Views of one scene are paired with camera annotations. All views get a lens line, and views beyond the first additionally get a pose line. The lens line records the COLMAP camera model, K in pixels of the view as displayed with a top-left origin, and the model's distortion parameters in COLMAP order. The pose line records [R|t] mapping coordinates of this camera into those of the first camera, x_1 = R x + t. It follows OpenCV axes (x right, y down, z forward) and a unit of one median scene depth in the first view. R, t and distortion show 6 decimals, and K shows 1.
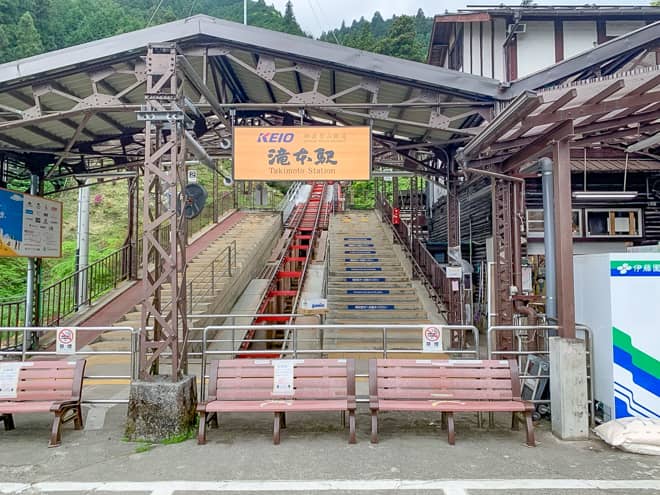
lens RADIAL K [[507.2, 0, 329.0], [0, 507.2, 246.0], [0, 0, 1]] dist [0.013058, -0.010684]
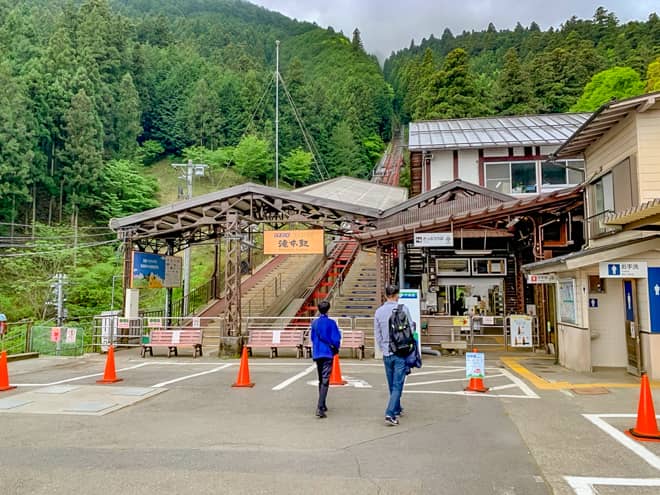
lens RADIAL K [[507.2, 0, 331.2], [0, 507.2, 247.8], [0, 0, 1]] dist [0.013058, -0.010684]
pose [[0.990836, -0.009945, -0.134701, 0.261581], [0.005369, 0.999397, -0.034293, -0.052302], [0.134961, 0.033255, 0.990293, -0.747777]]
